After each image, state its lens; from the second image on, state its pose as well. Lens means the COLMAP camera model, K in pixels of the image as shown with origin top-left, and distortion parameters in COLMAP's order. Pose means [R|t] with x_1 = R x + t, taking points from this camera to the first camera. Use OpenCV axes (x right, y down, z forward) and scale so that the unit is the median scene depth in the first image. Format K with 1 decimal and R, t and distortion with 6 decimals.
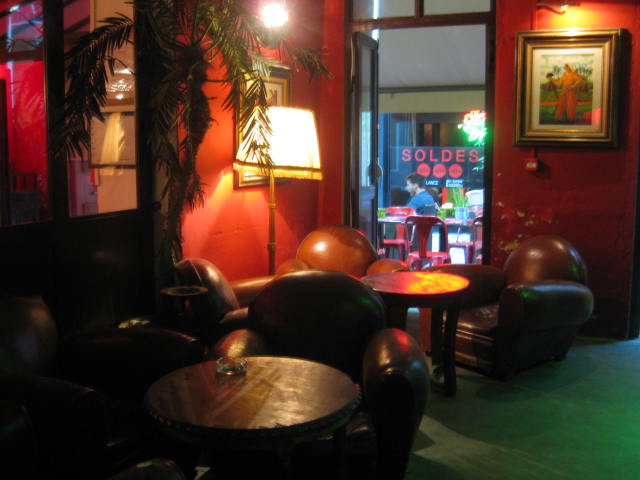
lens RADIAL K [[705.0, 0, 320.0], [0, 705.0, 240.0], [0, 0, 1]] dist [-0.147415, 0.063296]
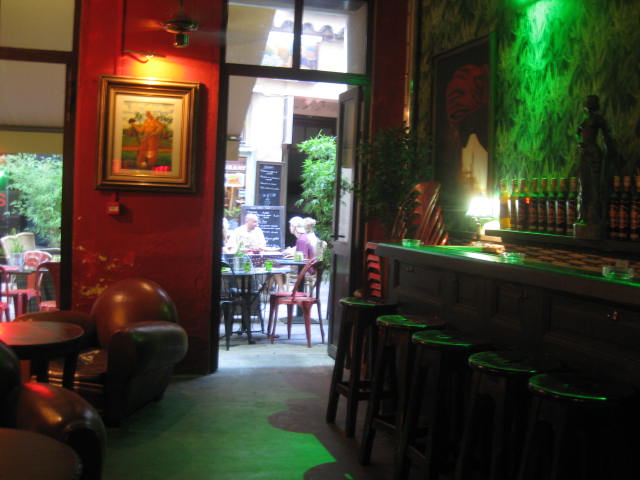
lens RADIAL K [[705.0, 0, 320.0], [0, 705.0, 240.0], [0, 0, 1]] dist [-0.147415, 0.063296]
pose [[0.769955, -0.002487, 0.638093, -0.109631], [0.045701, 0.997639, -0.051257, 0.002364], [-0.636460, 0.068627, 0.768251, 0.043391]]
